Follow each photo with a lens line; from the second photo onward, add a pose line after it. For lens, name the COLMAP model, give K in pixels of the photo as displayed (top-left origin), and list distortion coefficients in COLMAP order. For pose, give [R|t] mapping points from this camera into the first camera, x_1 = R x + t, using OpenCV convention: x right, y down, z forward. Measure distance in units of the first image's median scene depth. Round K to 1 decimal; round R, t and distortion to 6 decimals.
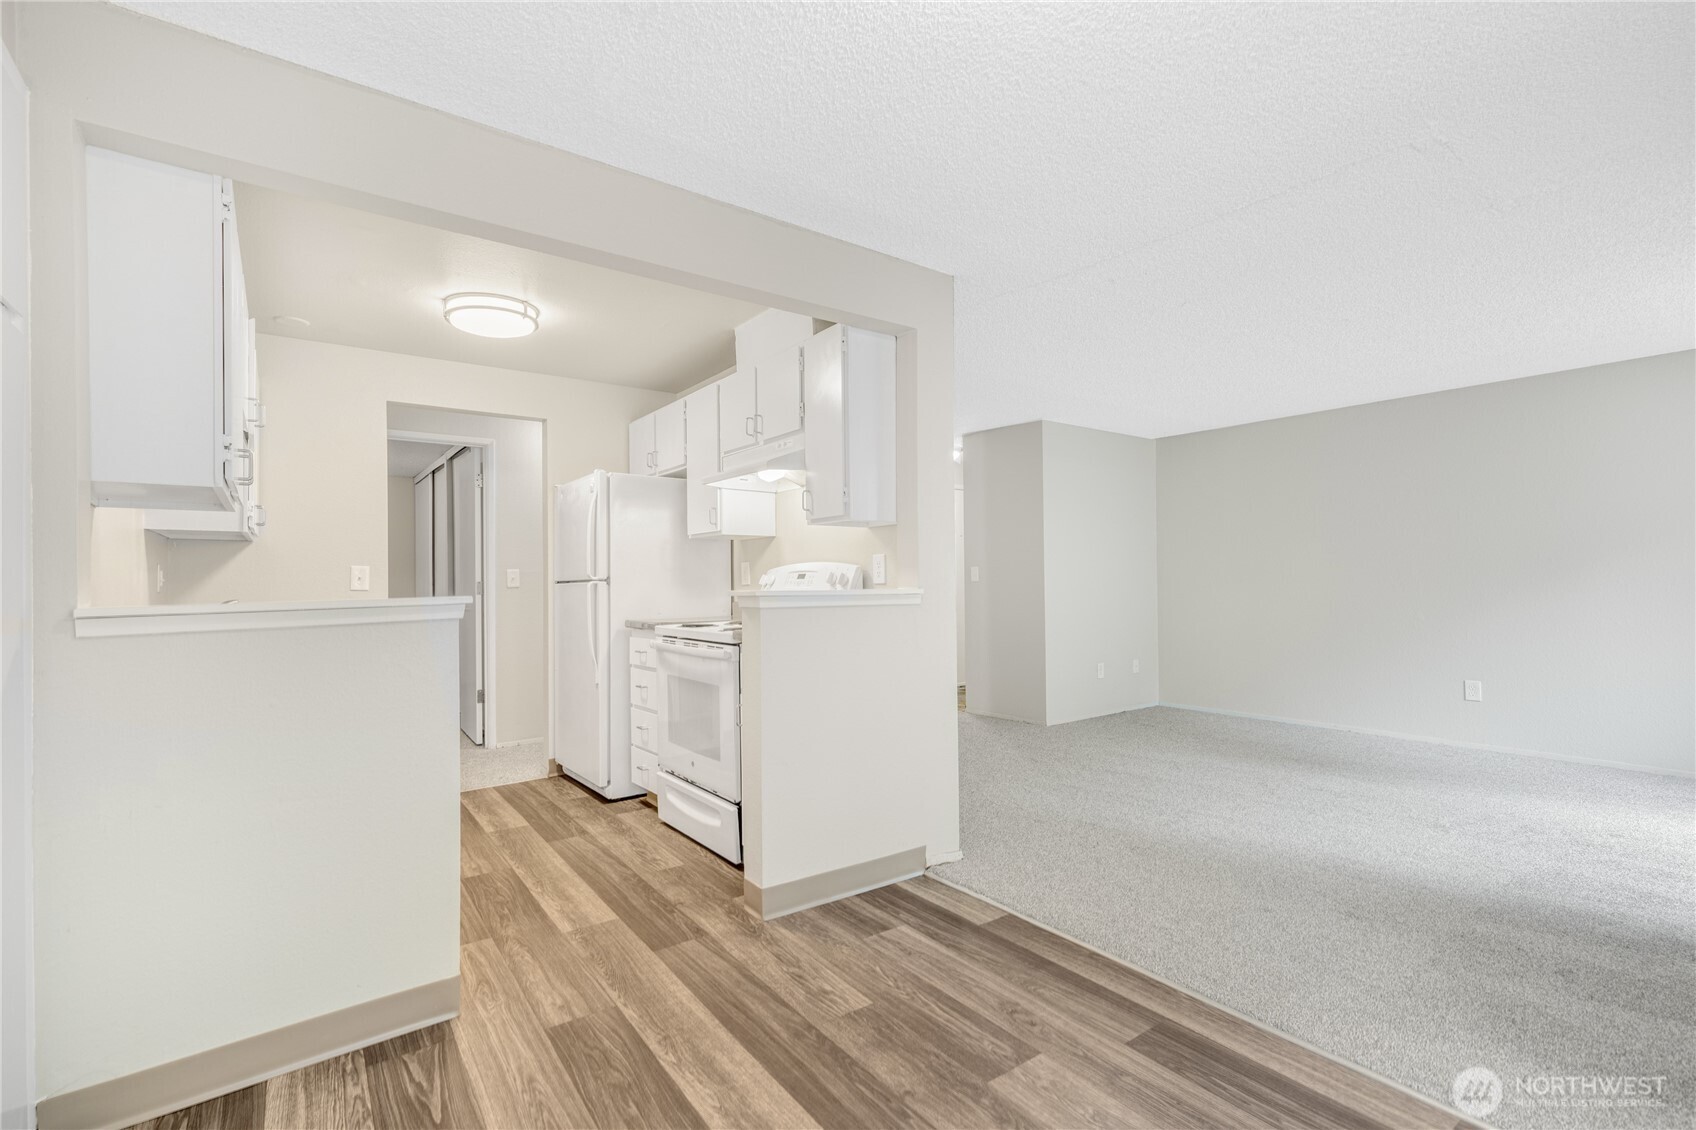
lens RADIAL K [[768.8, 0, 845.5], [0, 768.8, 590.1], [0, 0, 1]] dist [0.001865, -0.000267]
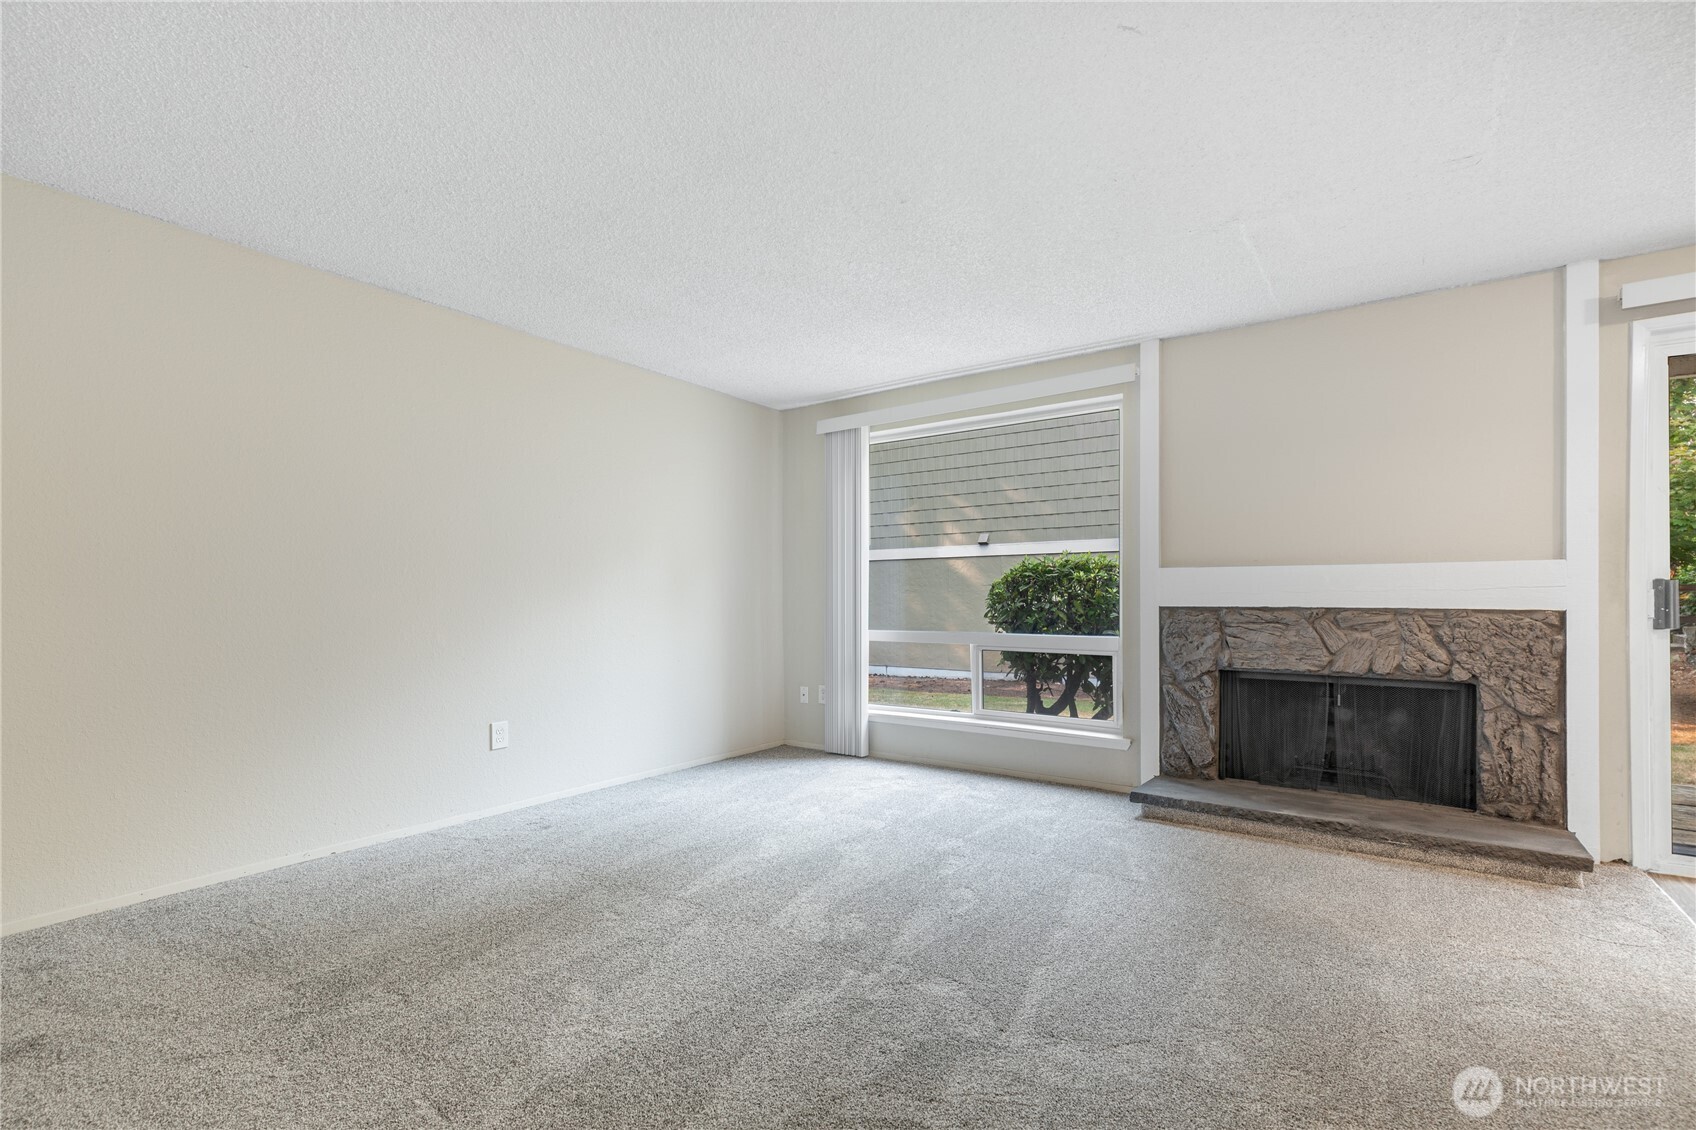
lens RADIAL K [[771.7, 0, 849.9], [0, 771.7, 597.3], [0, 0, 1]] dist [0.012472, -0.000347]
pose [[-0.315463, 0.009627, 0.948889, 0.001272], [0.010466, 0.999923, -0.006666, 0.015985], [-0.948880, 0.007828, -0.315540, 2.194726]]
